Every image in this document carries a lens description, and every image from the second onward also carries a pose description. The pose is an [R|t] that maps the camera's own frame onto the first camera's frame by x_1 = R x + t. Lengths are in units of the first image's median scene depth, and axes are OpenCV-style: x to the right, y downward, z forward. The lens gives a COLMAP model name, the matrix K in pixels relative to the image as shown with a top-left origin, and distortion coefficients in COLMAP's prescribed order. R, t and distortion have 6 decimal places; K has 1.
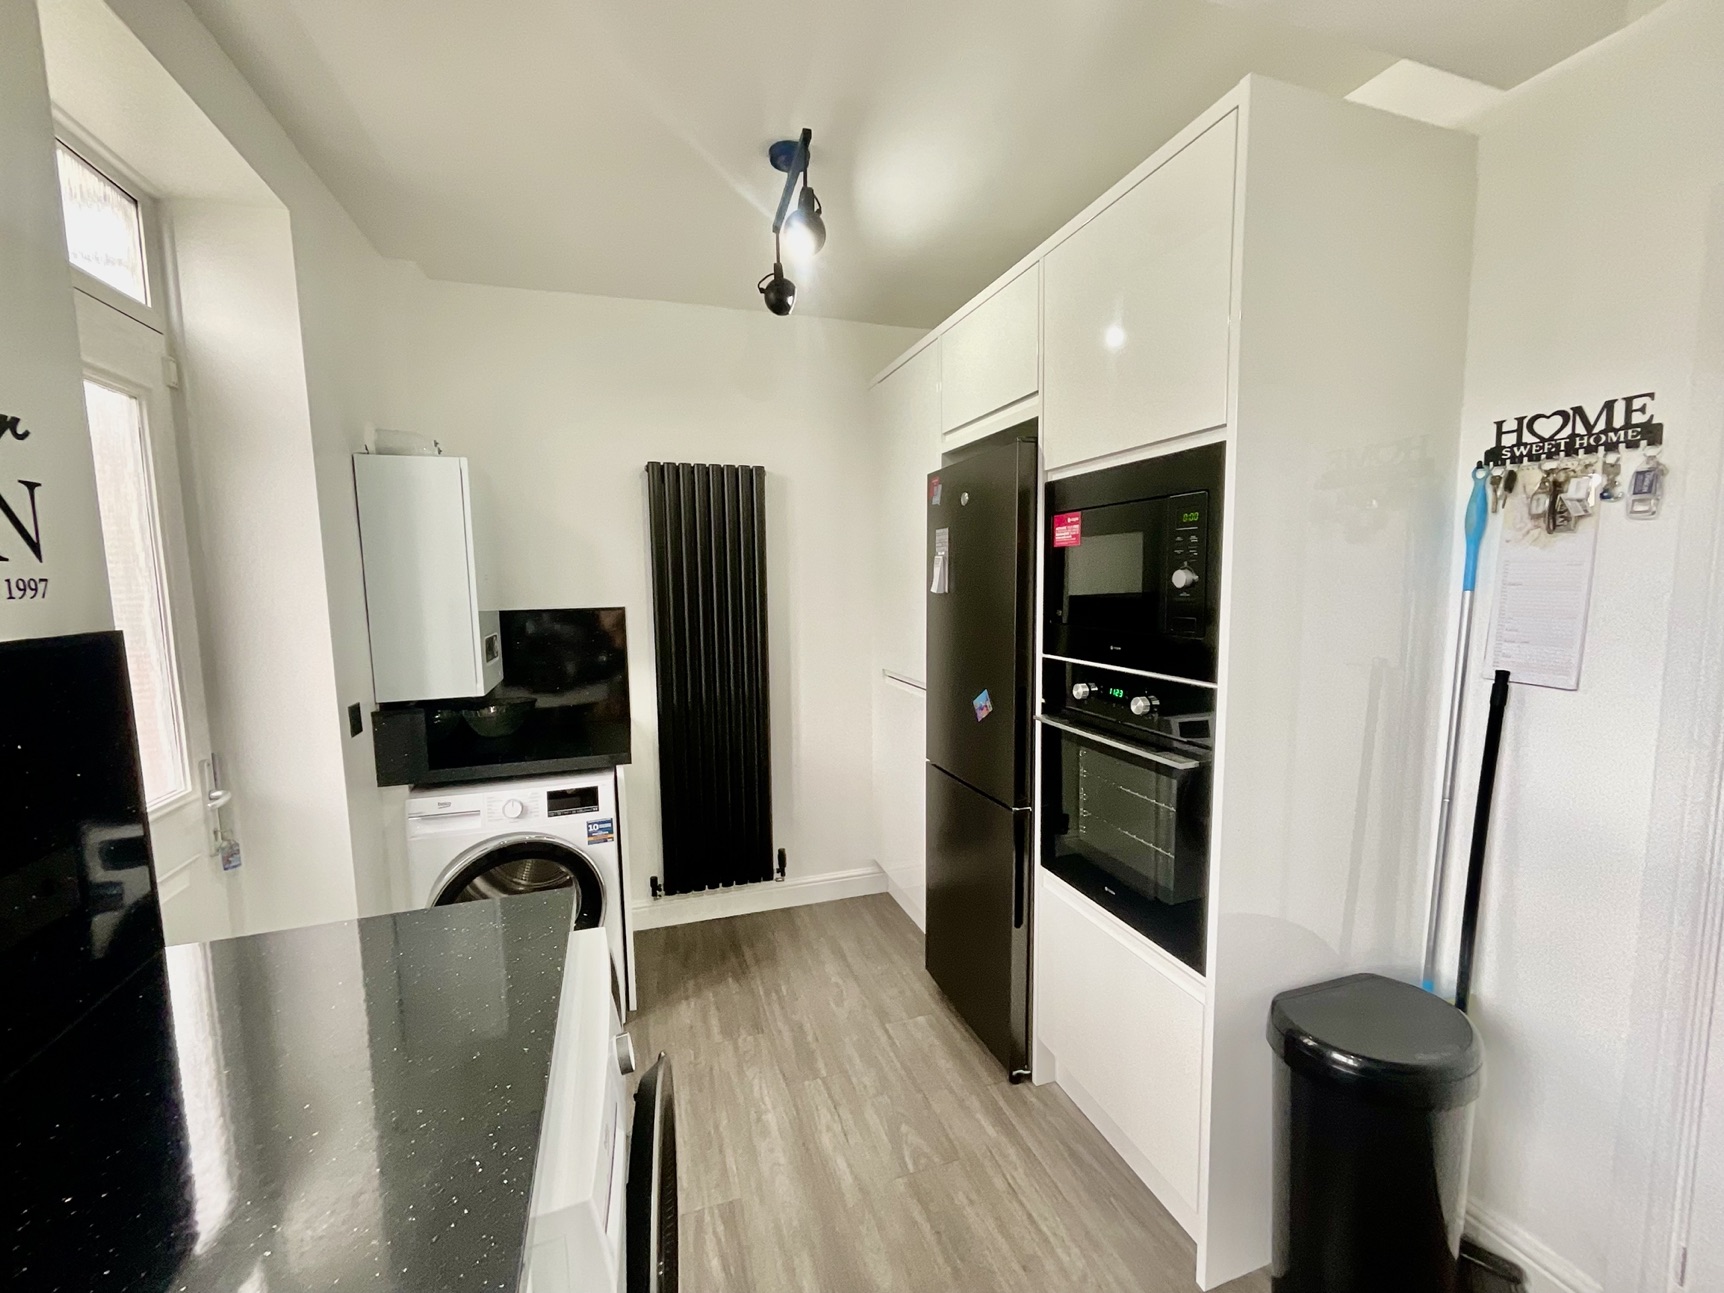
lens RADIAL K [[698.9, 0, 862.0], [0, 698.9, 646.5], [0, 0, 1]] dist [-0.002350, 0.000296]
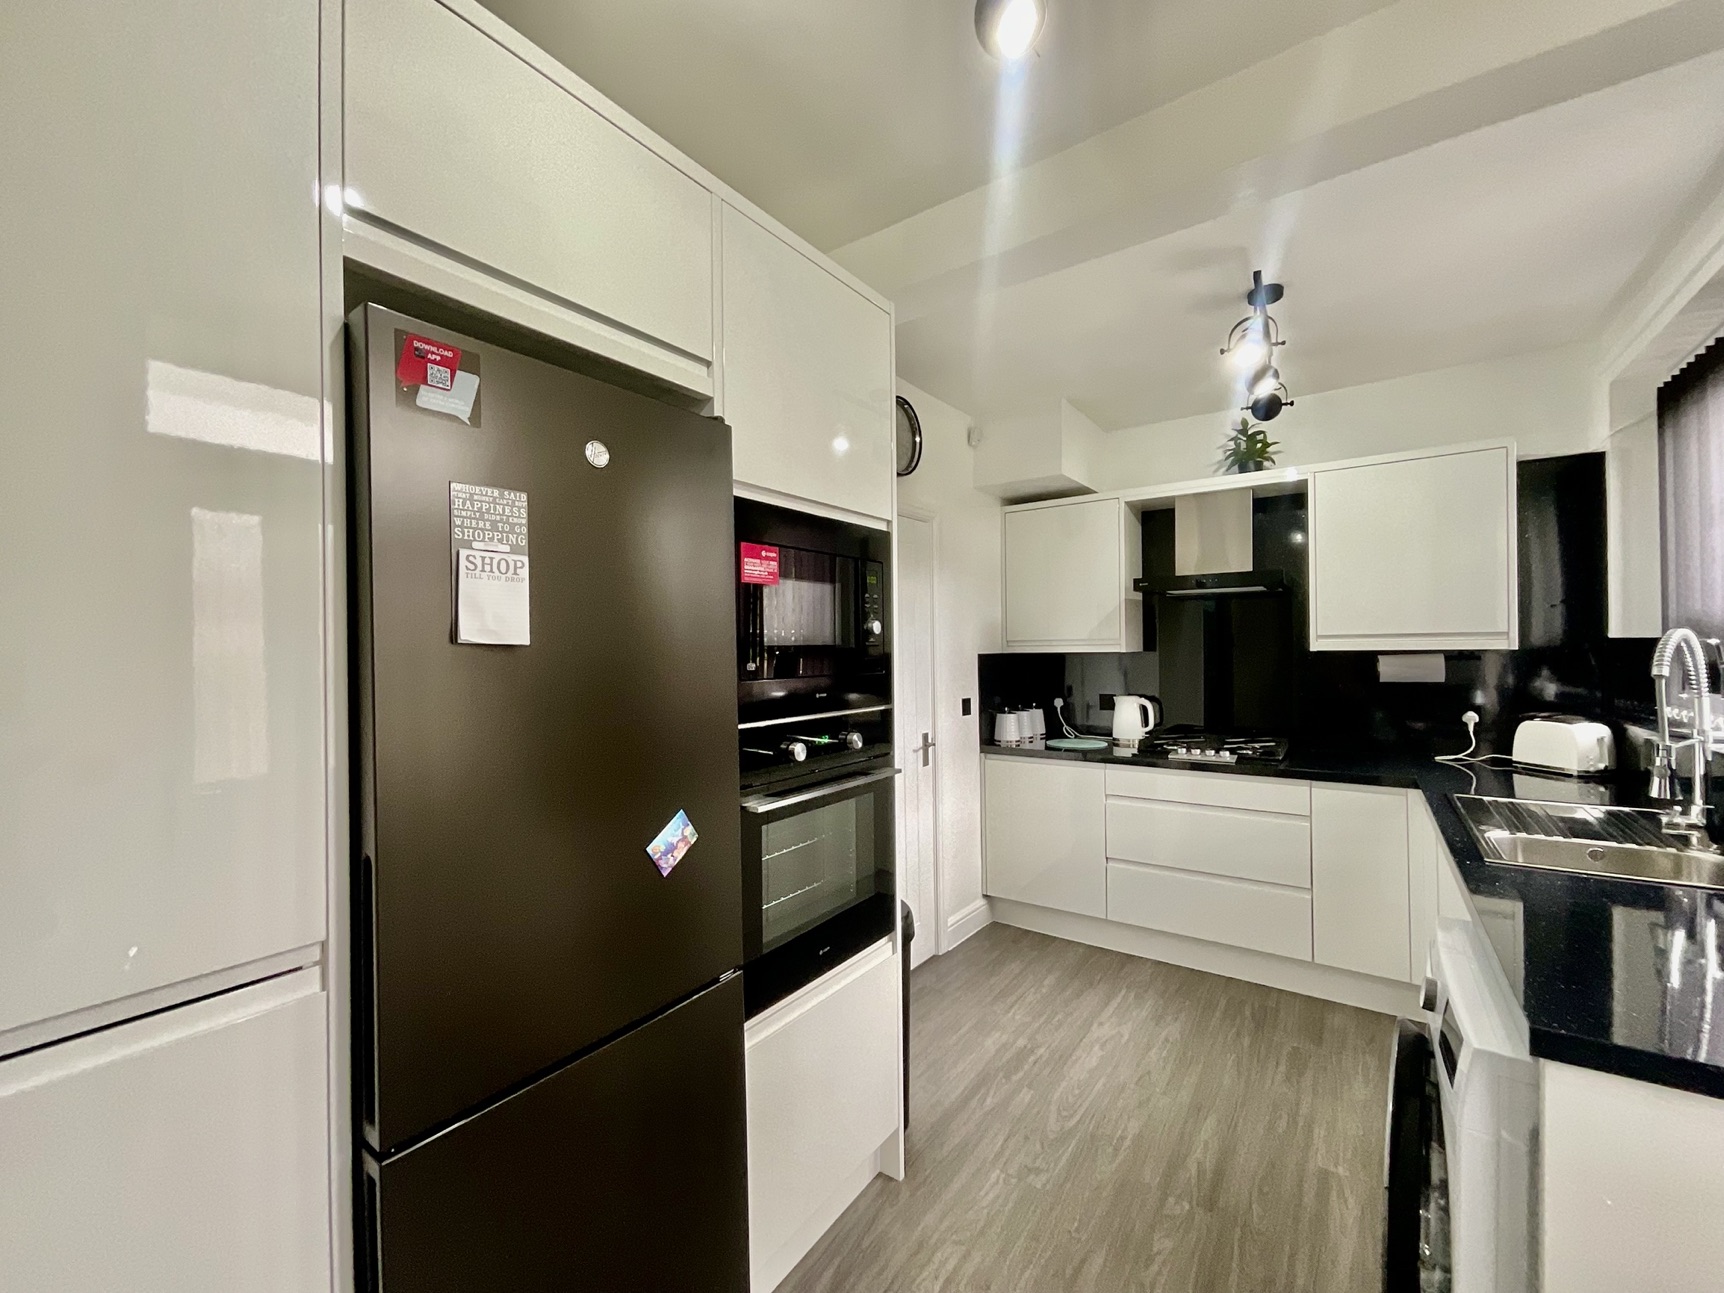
lens RADIAL K [[698.9, 0, 862.0], [0, 698.9, 646.5], [0, 0, 1]] dist [-0.002350, 0.000296]
pose [[-0.585097, 0.024825, 0.810583, -0.452778], [0.100999, 0.993980, 0.042462, -0.097644], [-0.804649, 0.106713, -0.584082, 1.444434]]
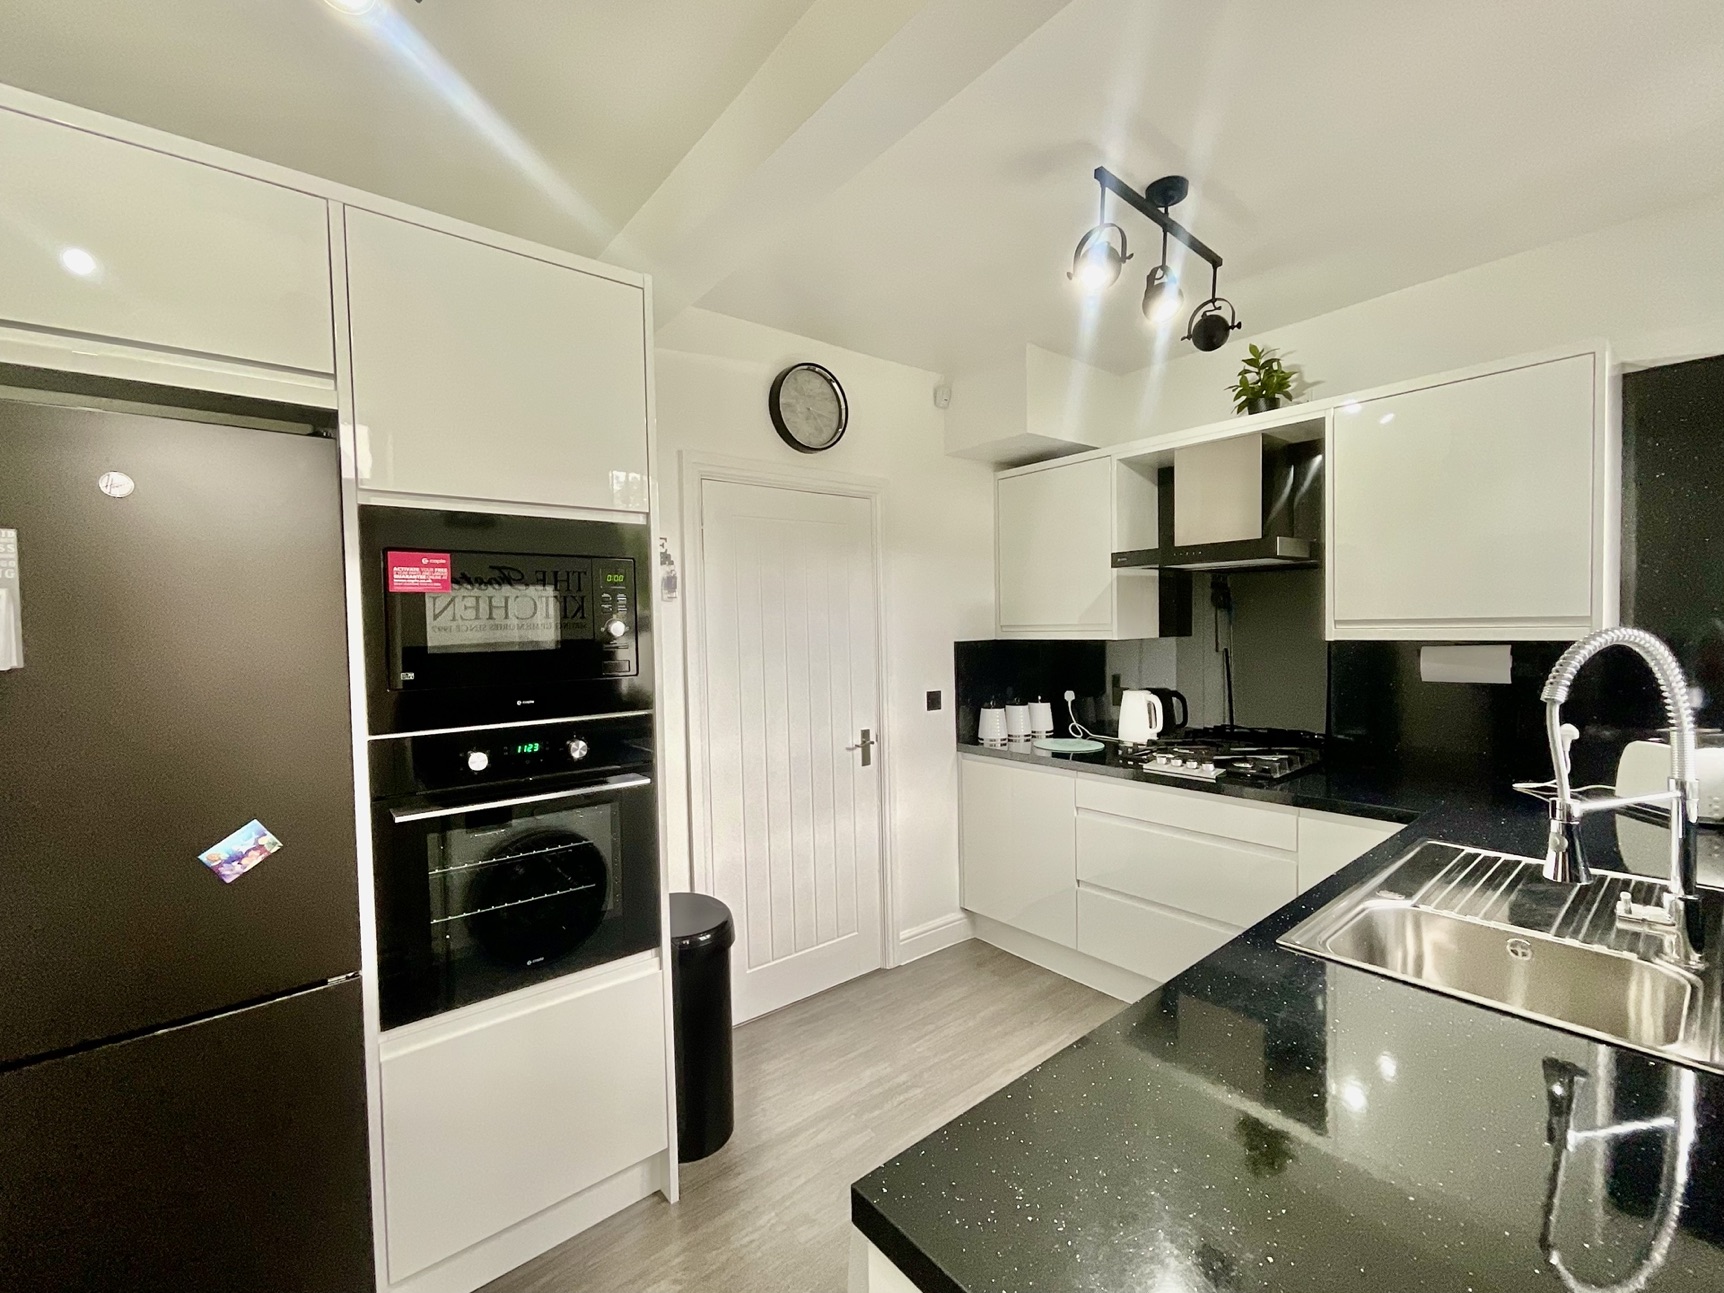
lens RADIAL K [[733.0, 0, 862.0], [0, 733.0, 646.5], [0, 0, 1]] dist [-0.000662, -0.000147]
pose [[-0.351191, -0.005947, 0.936285, -0.705688], [0.118336, 0.991679, 0.050685, -0.066761], [-0.928796, 0.128596, -0.347565, 0.862329]]
